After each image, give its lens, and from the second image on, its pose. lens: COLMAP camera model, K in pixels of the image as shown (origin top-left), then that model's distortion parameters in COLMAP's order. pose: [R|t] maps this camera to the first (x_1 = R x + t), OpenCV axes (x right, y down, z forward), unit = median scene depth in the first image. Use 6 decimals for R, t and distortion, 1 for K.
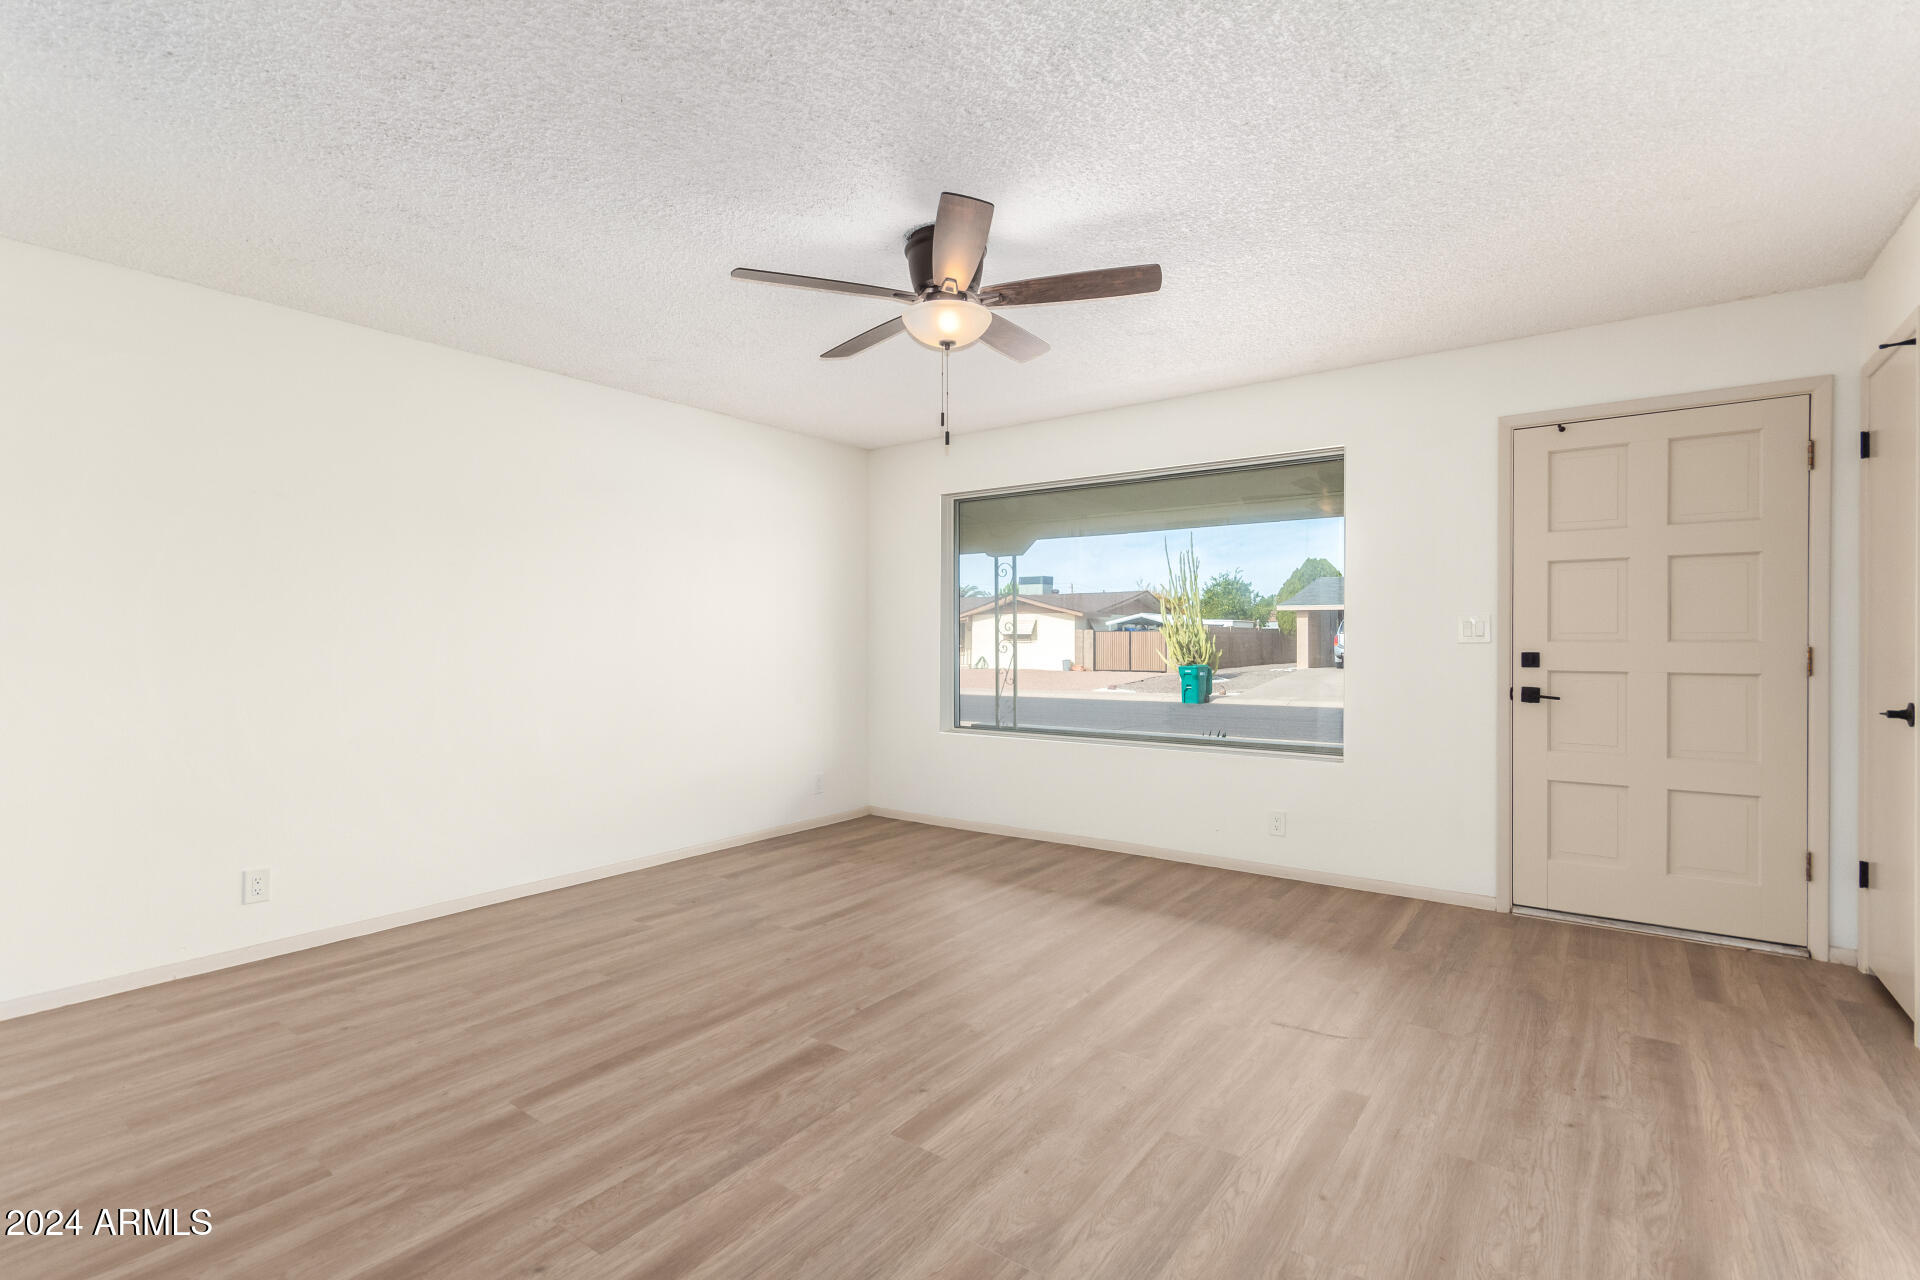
lens RADIAL K [[887.3, 0, 967.4], [0, 887.3, 637.4], [0, 0, 1]] dist [0.003382, 0.001179]
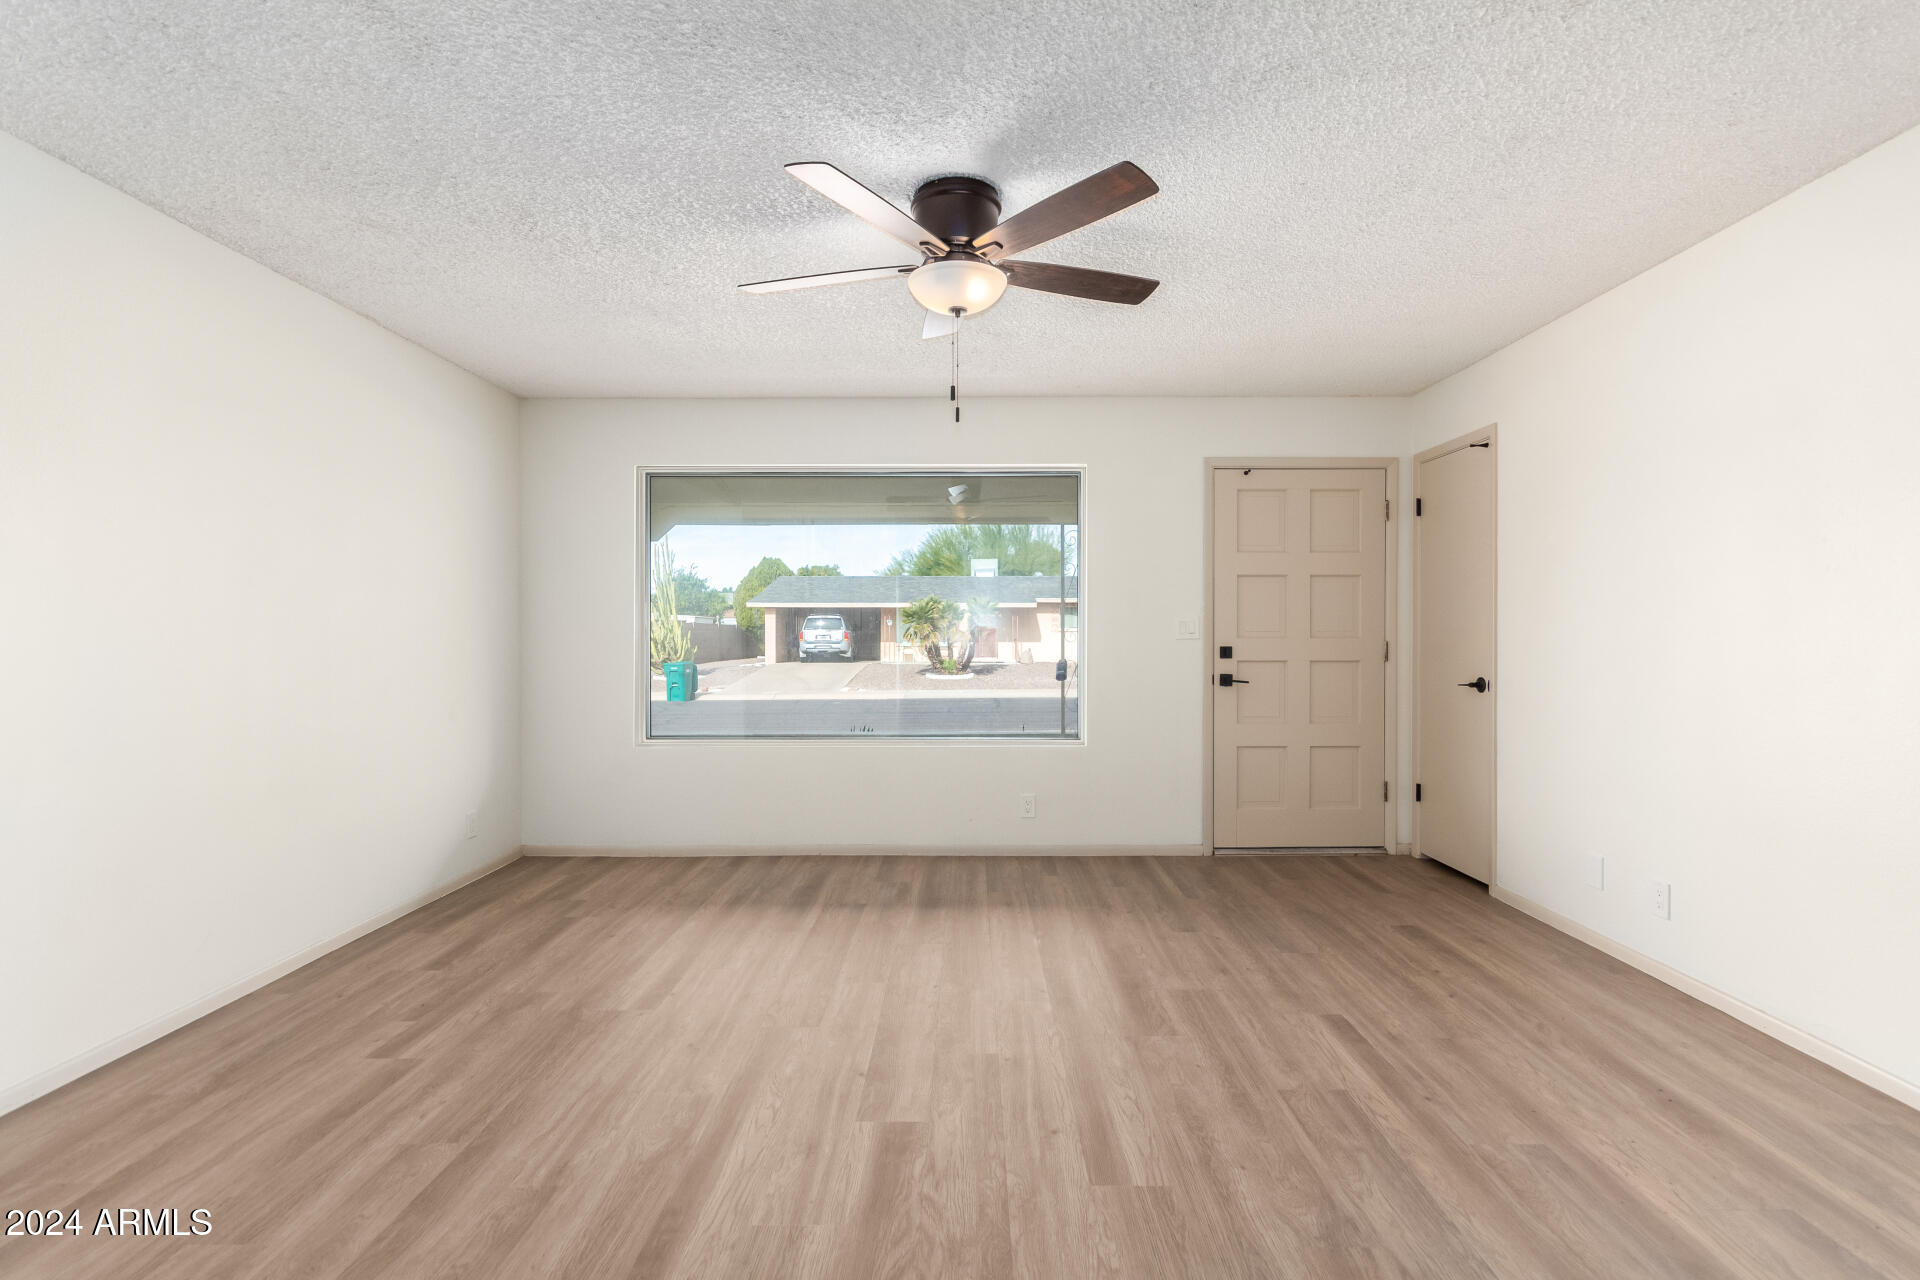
lens RADIAL K [[887.3, 0, 967.4], [0, 887.3, 637.4], [0, 0, 1]] dist [0.003382, 0.001179]
pose [[0.808287, -0.001756, 0.588786, -0.453704], [-0.001135, 0.999989, 0.004541, -0.001793], [-0.588788, -0.004339, 0.808276, 0.217902]]
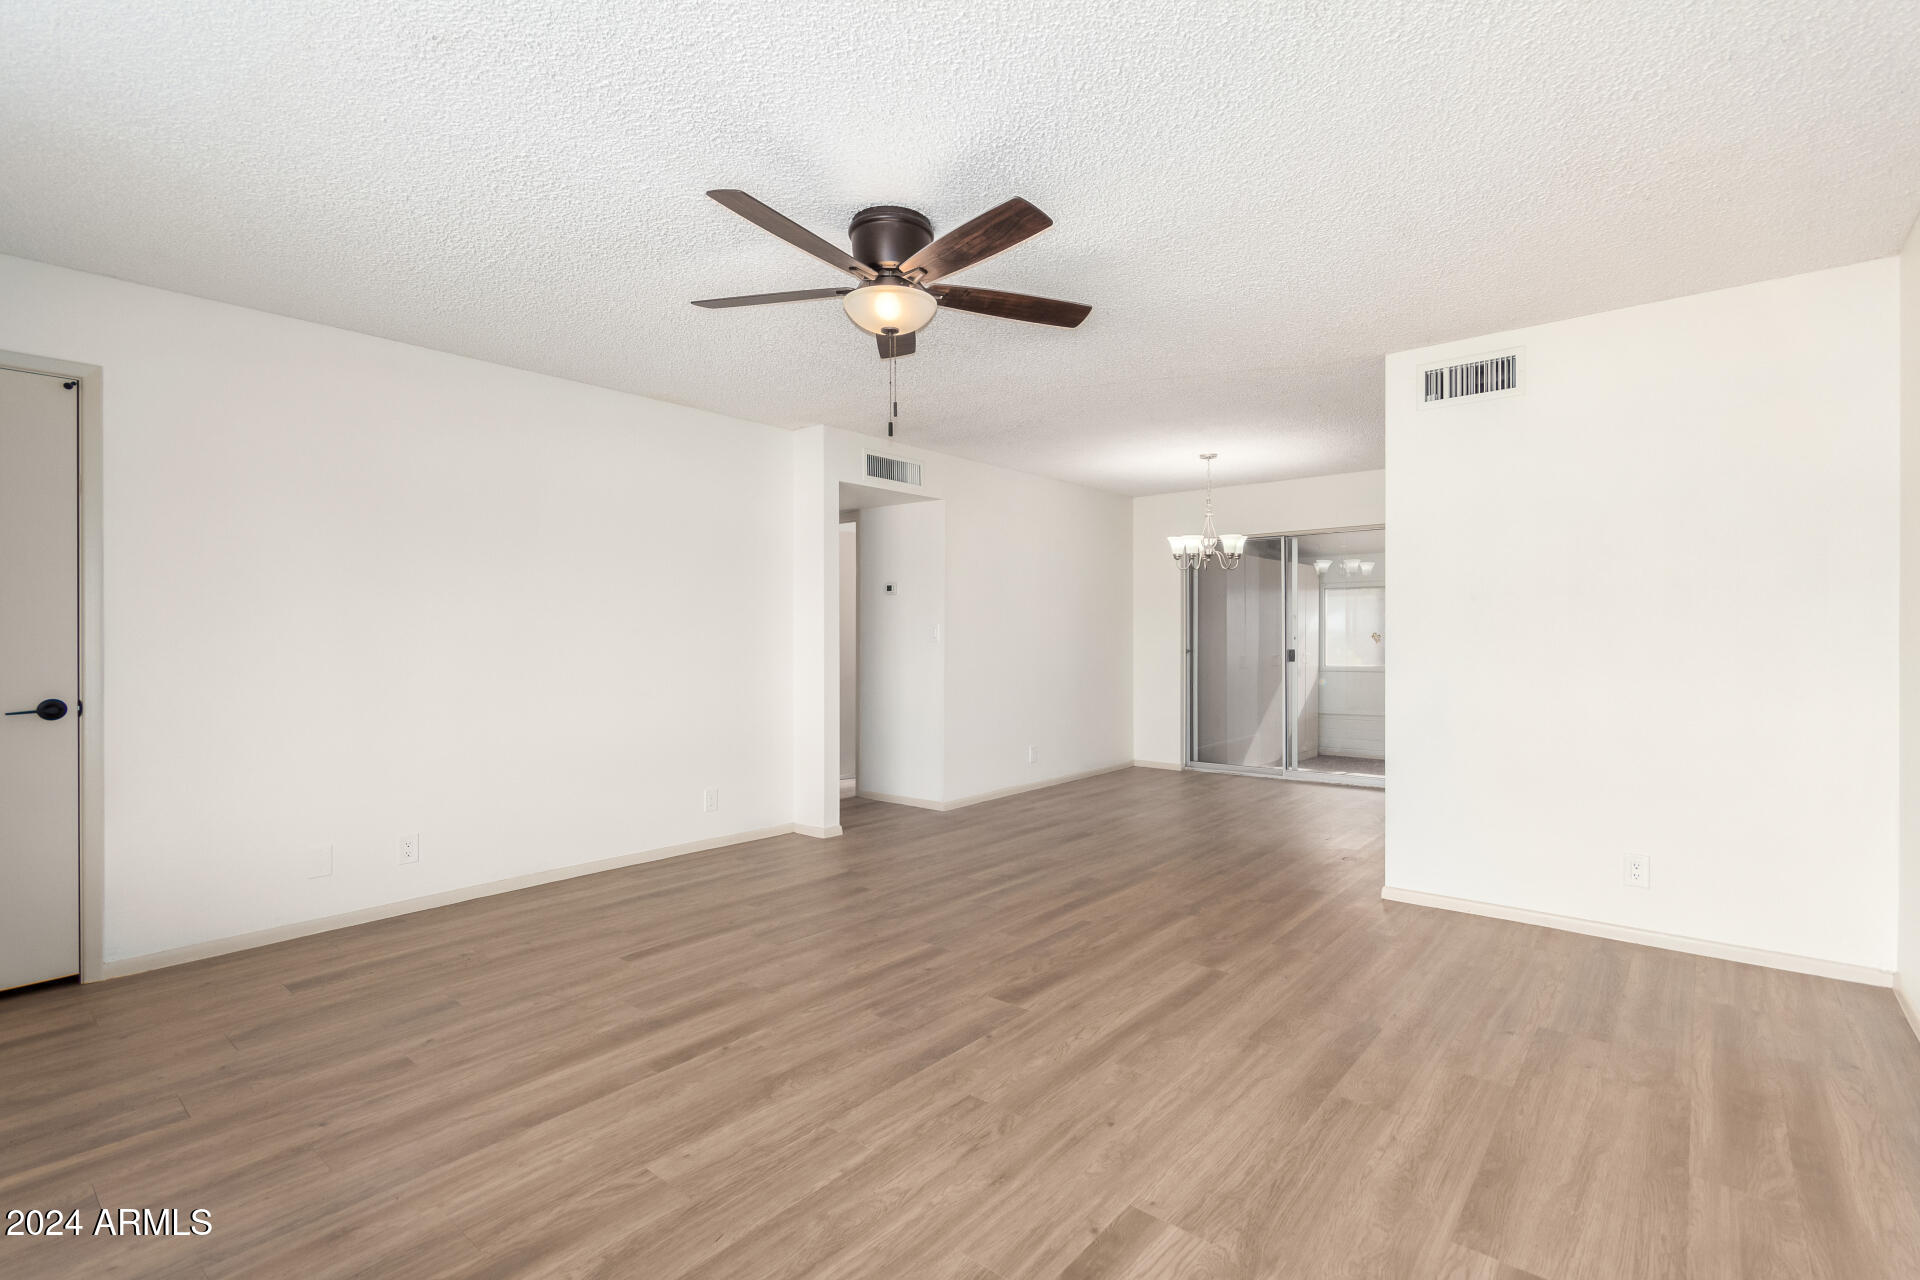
lens RADIAL K [[887.3, 0, 967.4], [0, 887.3, 637.4], [0, 0, 1]] dist [0.003382, 0.001179]
pose [[-0.998253, 0.006115, 0.058761, -0.133184], [0.006175, 0.999981, 0.000830, 0.000521], [-0.058755, 0.001191, -0.998272, 1.621656]]
